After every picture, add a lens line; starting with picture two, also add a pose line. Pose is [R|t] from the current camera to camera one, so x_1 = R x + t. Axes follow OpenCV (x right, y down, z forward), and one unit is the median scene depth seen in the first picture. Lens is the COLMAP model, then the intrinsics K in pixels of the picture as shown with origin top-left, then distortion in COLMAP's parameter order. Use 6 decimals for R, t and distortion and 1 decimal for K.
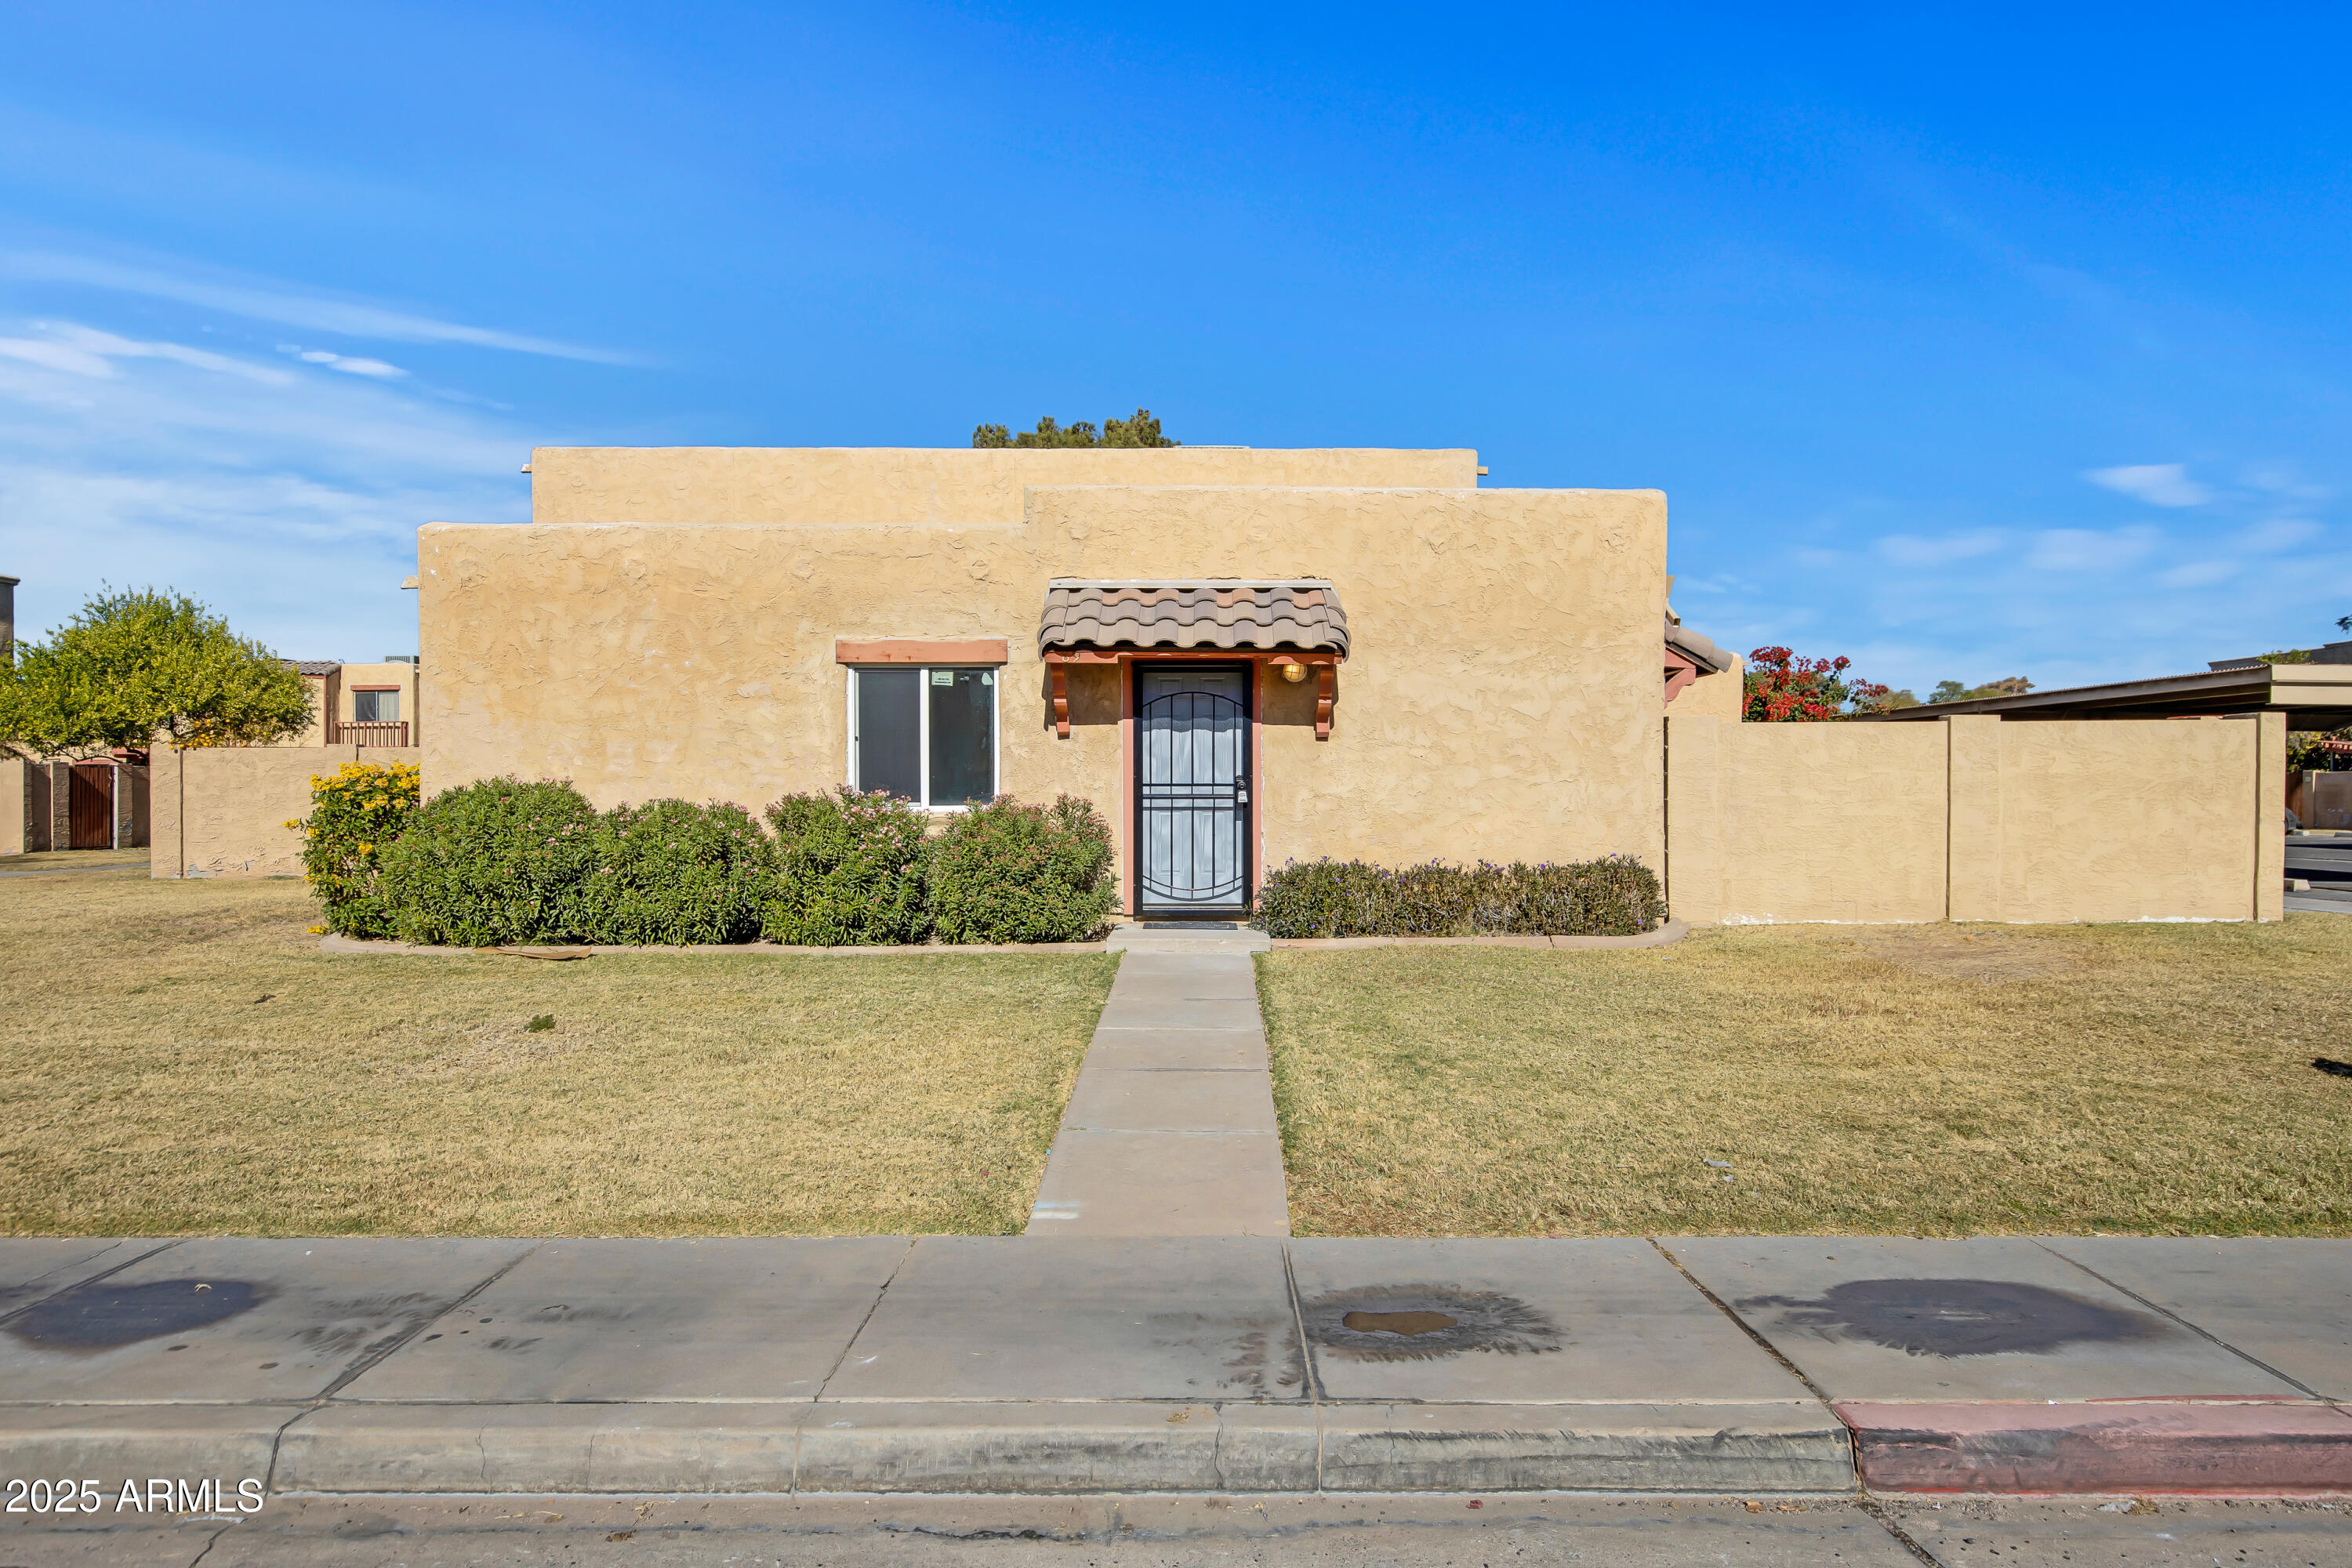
lens RADIAL K [[1371.6, 0, 1176.0], [0, 1371.6, 784.0], [0, 0, 1]] dist [-0.006824, -0.000755]
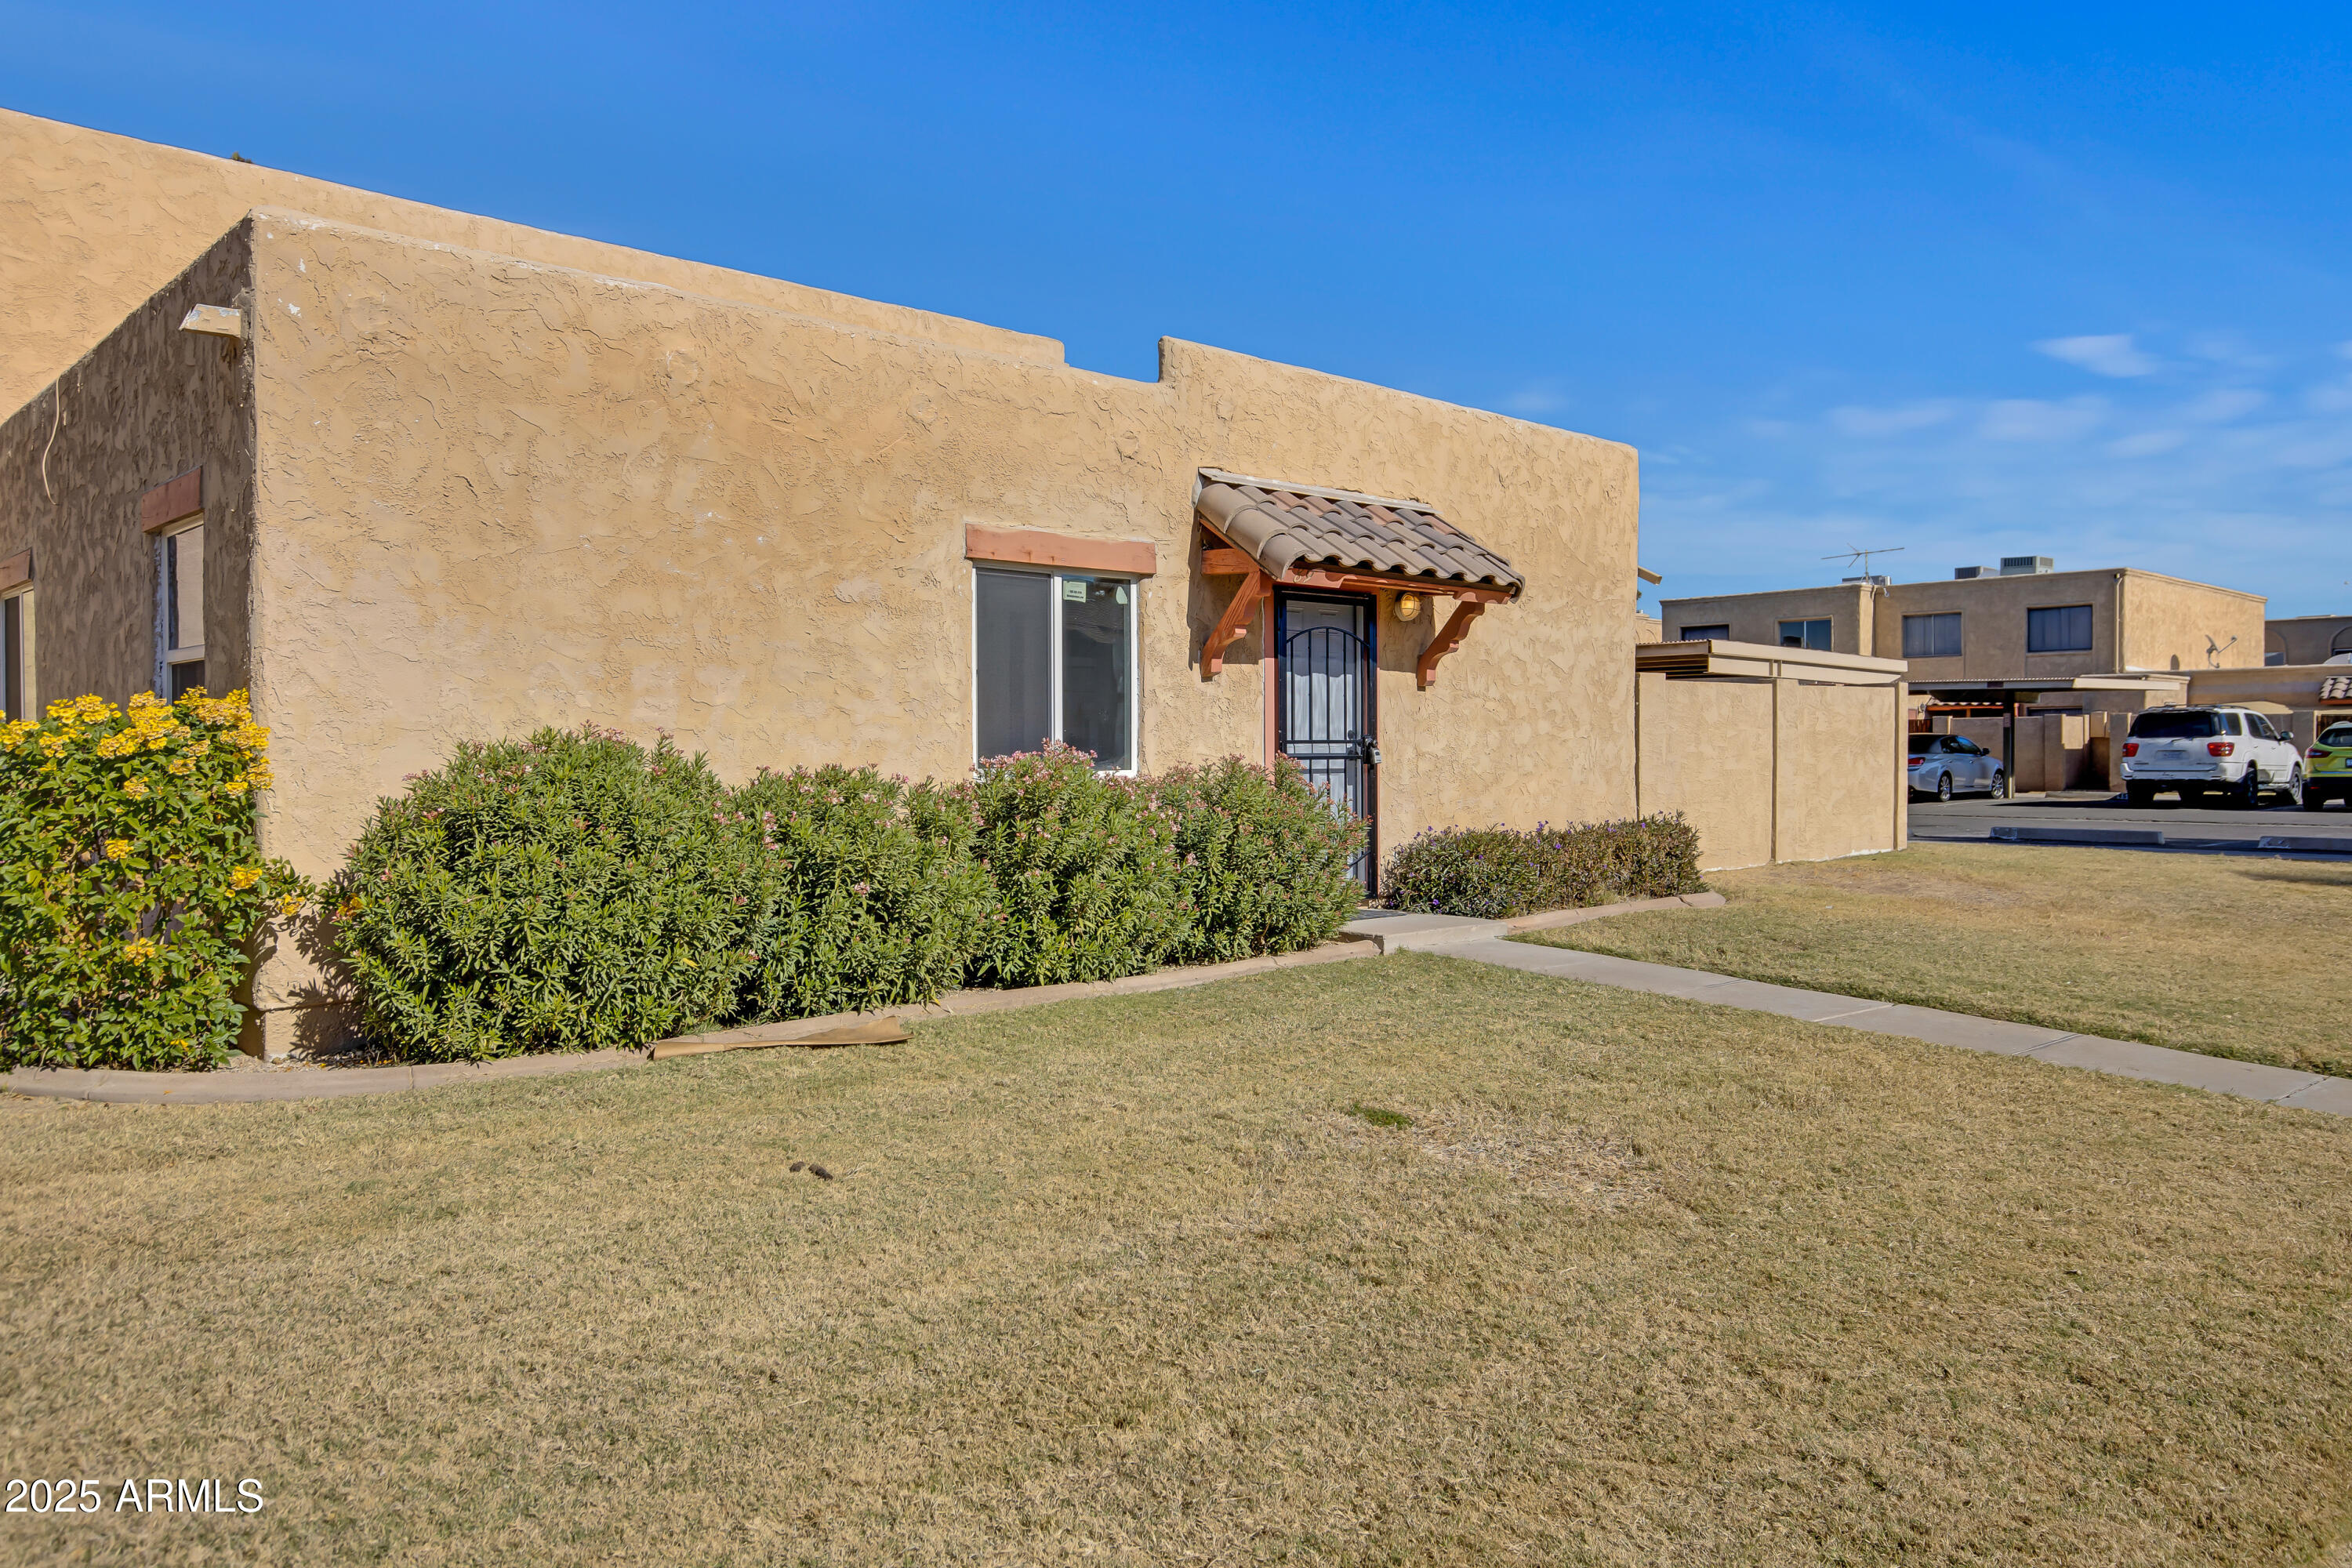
lens RADIAL K [[1718.7, 0, 1176.0], [0, 1718.7, 750.8], [0, 0, 1]] dist [0.012385, 0.002150]
pose [[0.710265, -0.004508, 0.703920, -0.765005], [0.003430, 0.999990, 0.002943, 0.002559], [-0.703926, 0.000324, 0.710273, 0.341755]]
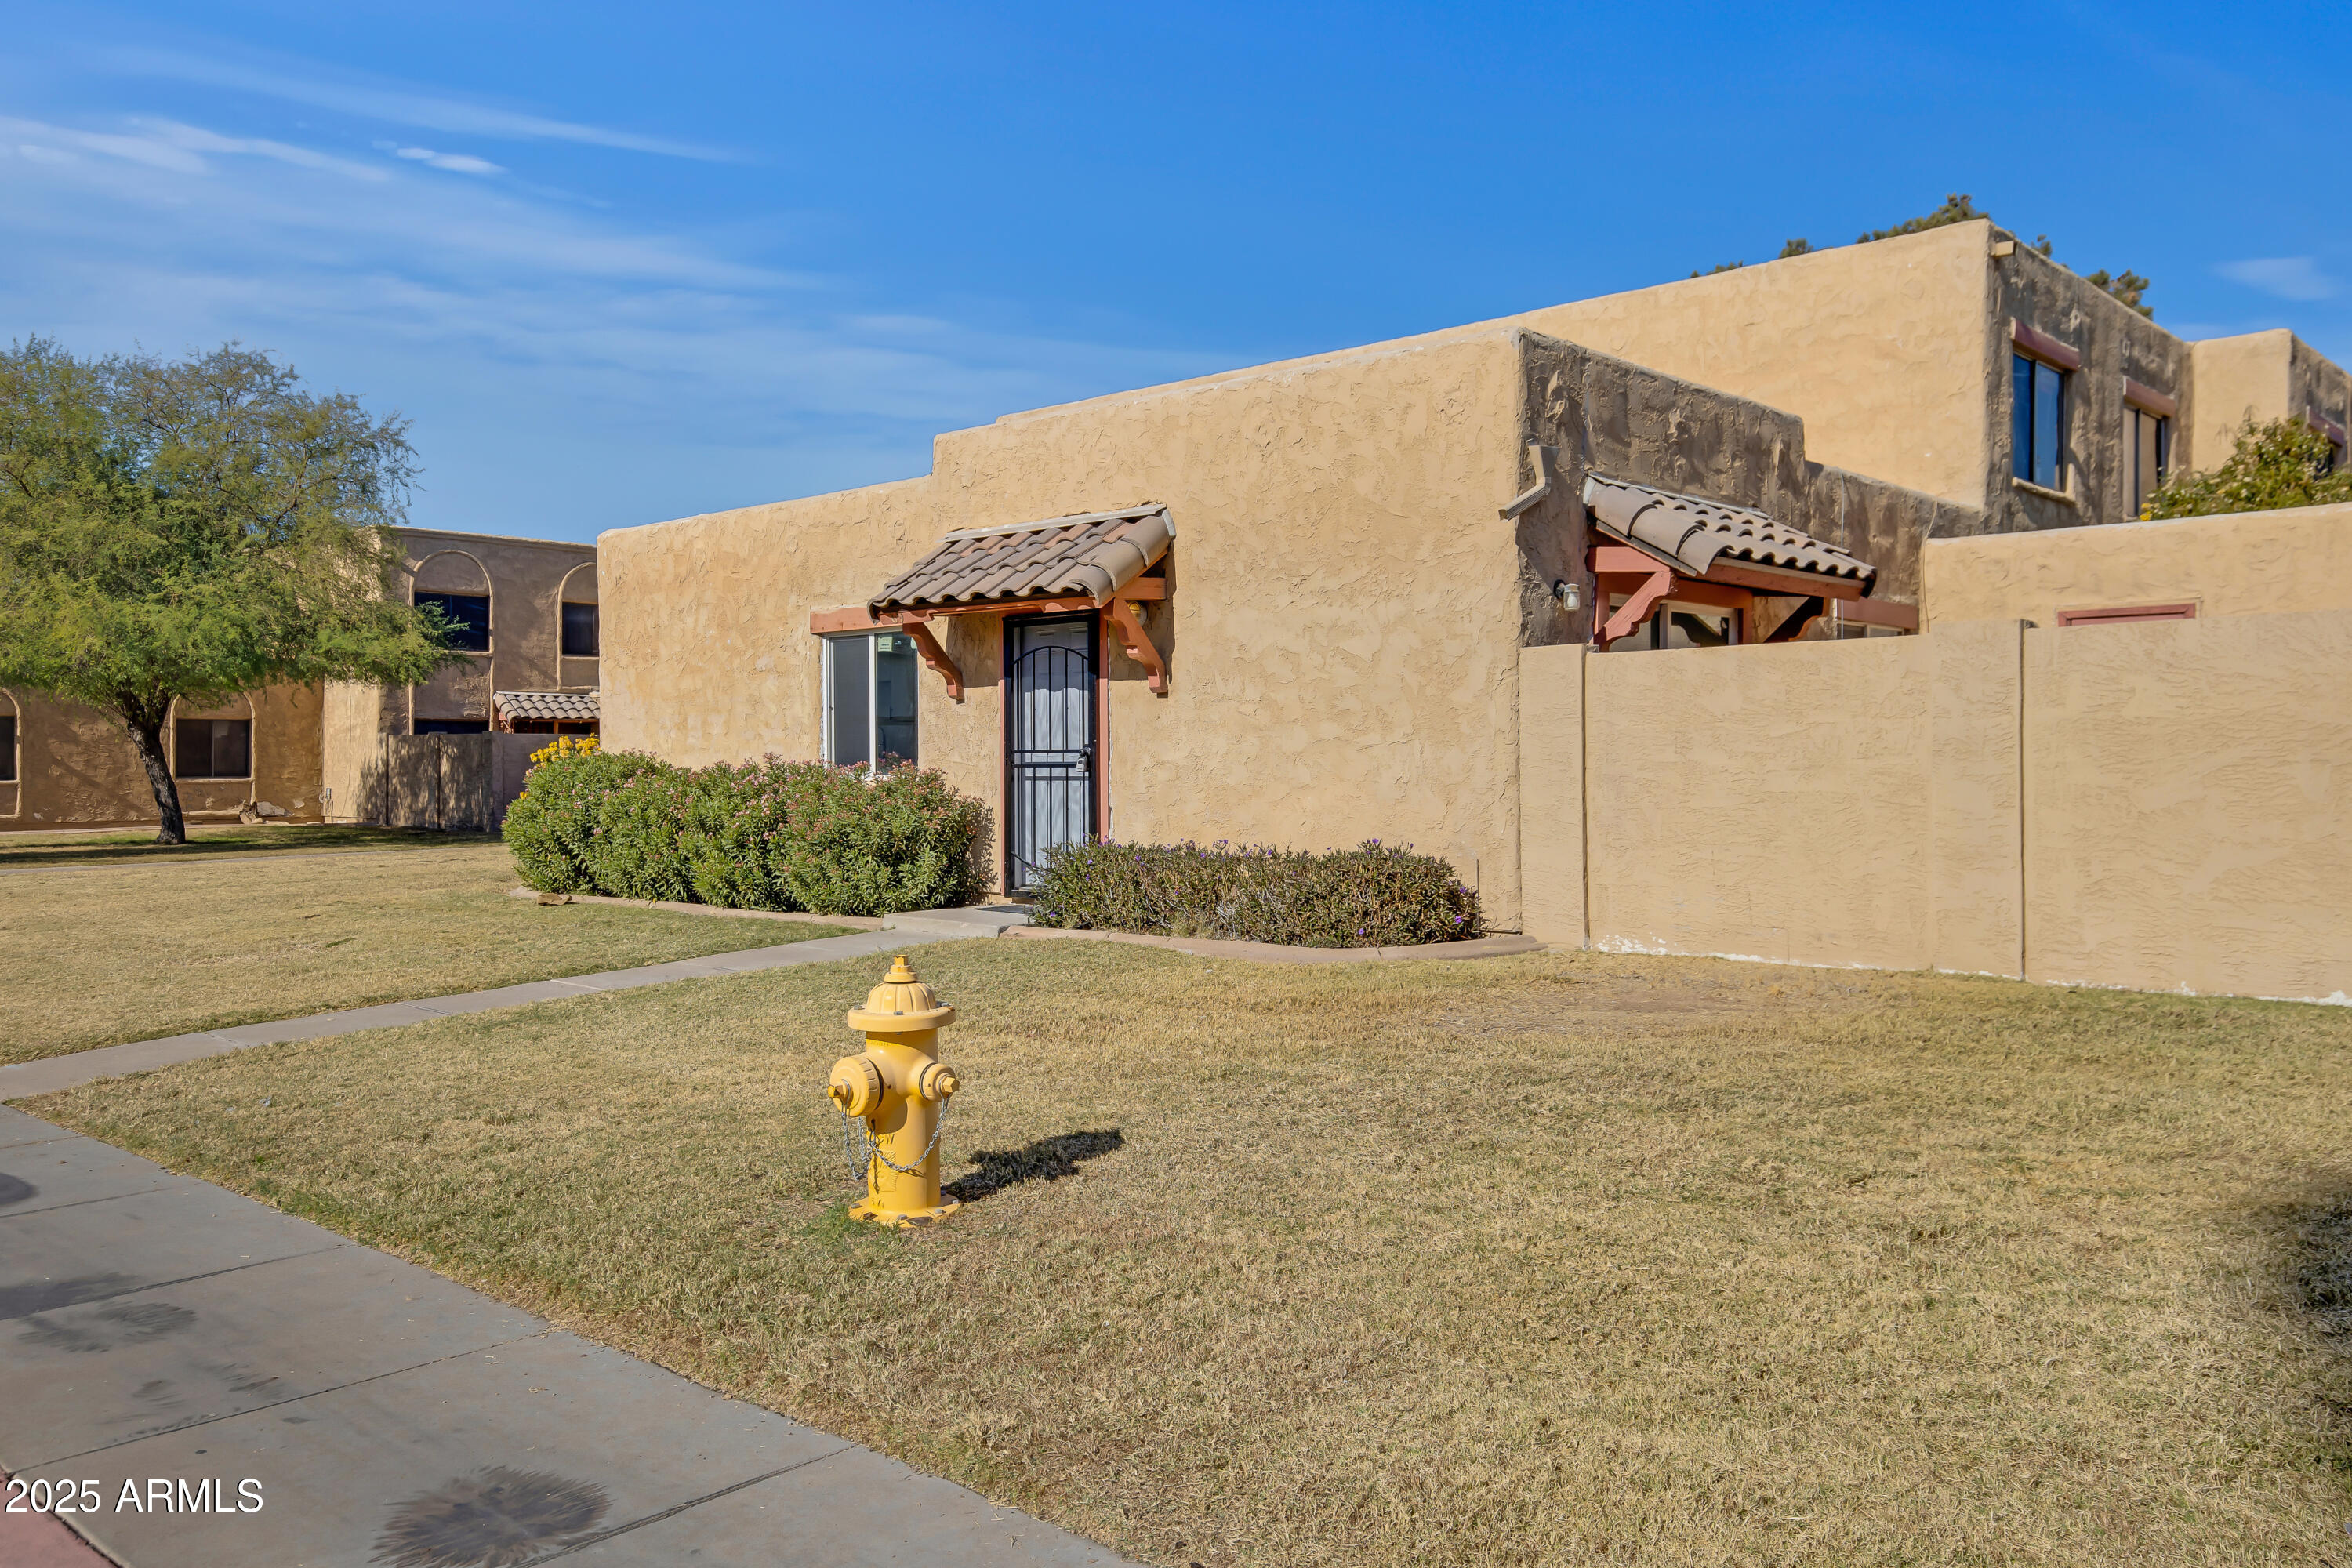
lens RADIAL K [[1791.5, 0, 1119.5], [0, 1791.5, 771.9], [0, 0, 1]] dist [0.026269, 0.001446]
pose [[0.729585, -0.000031, -0.683890, 0.834589], [0.003880, 0.999984, 0.004094, 0.009332], [0.683879, -0.005640, 0.729574, 0.186351]]
